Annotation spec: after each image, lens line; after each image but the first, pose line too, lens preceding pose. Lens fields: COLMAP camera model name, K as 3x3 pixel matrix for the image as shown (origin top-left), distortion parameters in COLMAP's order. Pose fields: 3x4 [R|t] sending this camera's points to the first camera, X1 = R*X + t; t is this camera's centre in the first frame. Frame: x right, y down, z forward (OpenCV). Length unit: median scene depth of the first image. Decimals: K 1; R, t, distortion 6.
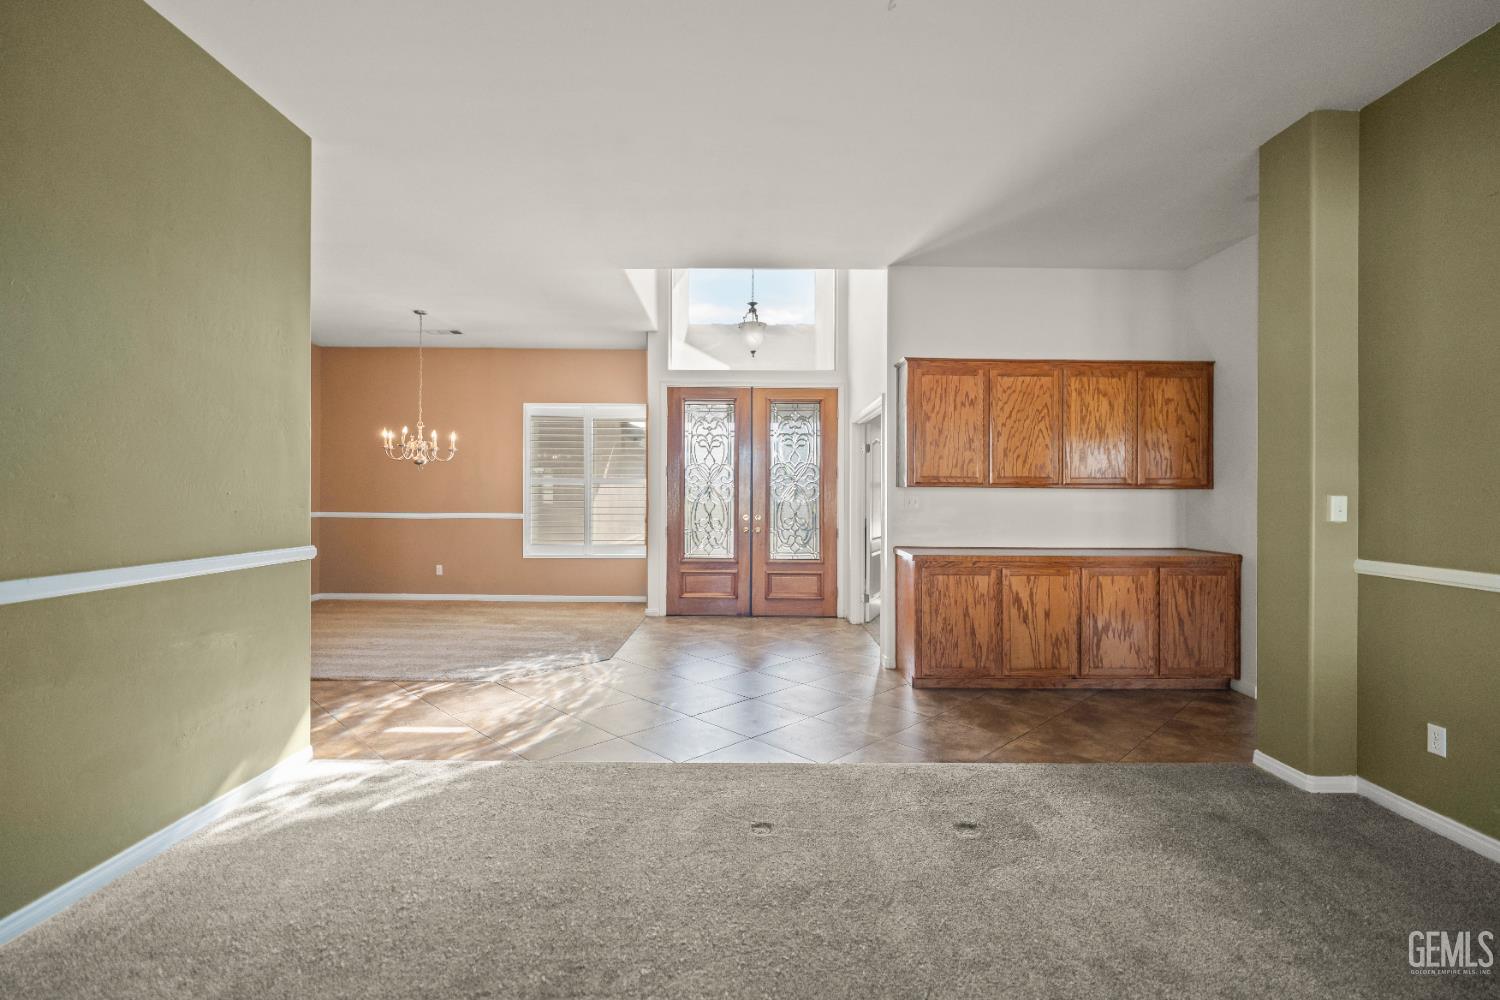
lens RADIAL K [[710.3, 0, 751.6], [0, 710.3, 494.3], [0, 0, 1]] dist [-0.001171, -0.000080]
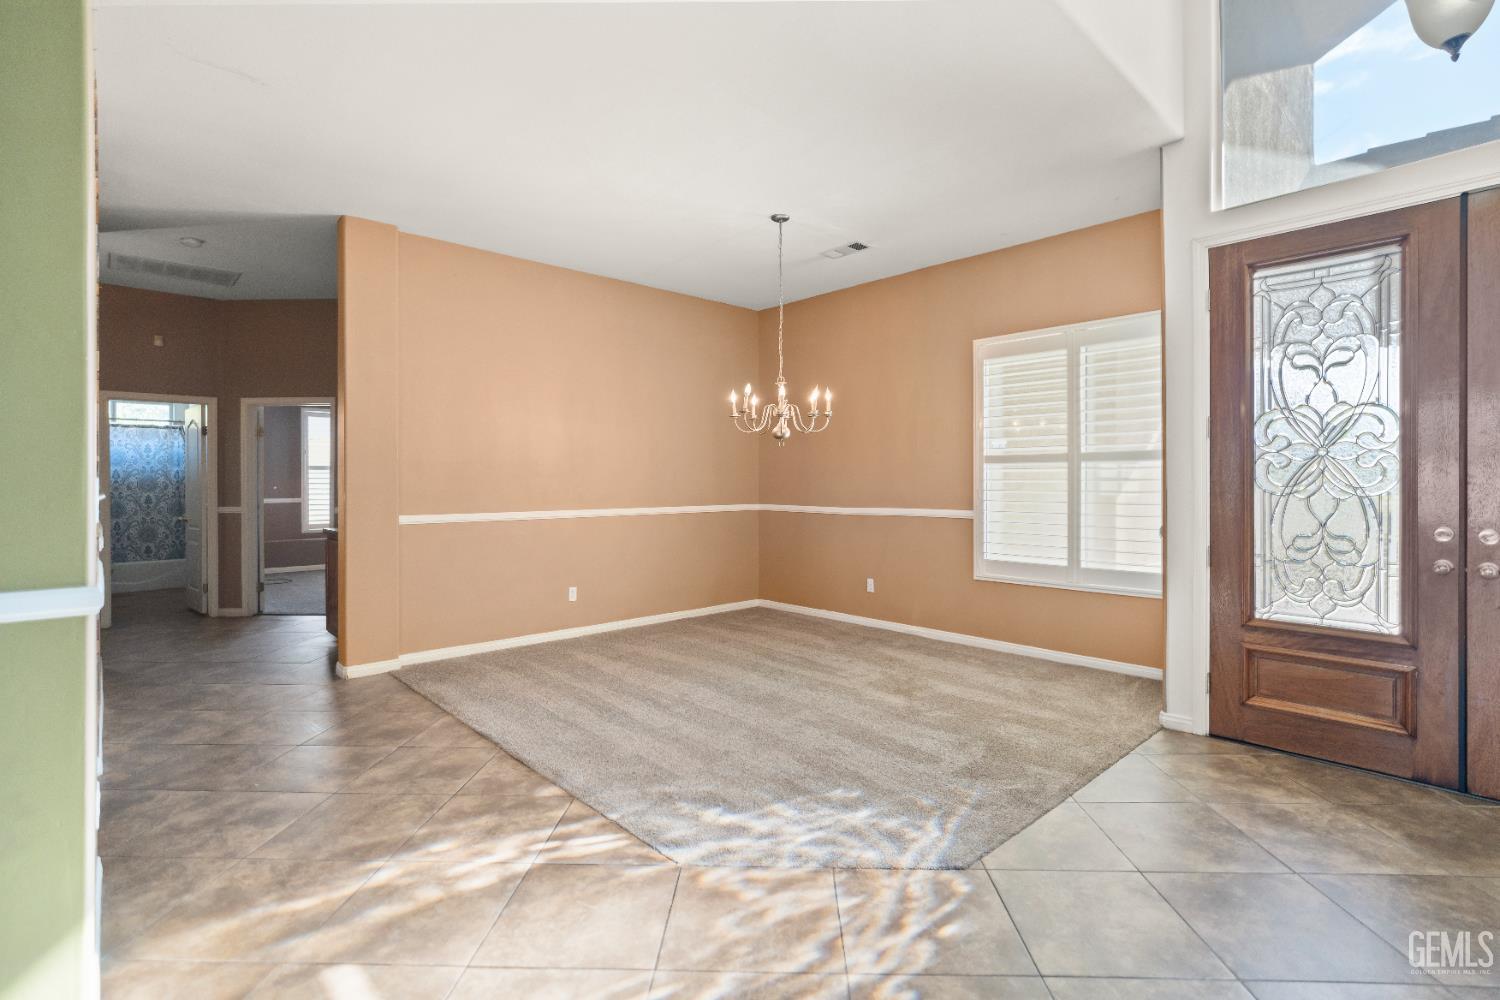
lens RADIAL K [[707.3, 0, 760.5], [0, 707.3, 485.8], [0, 0, 1]] dist [-0.002299, 0.000725]
pose [[0.685922, -0.003605, -0.727666, 0.027023], [0.005257, 0.999986, 0.000002, 0.005615], [0.727656, -0.003827, 0.685931, 0.723351]]
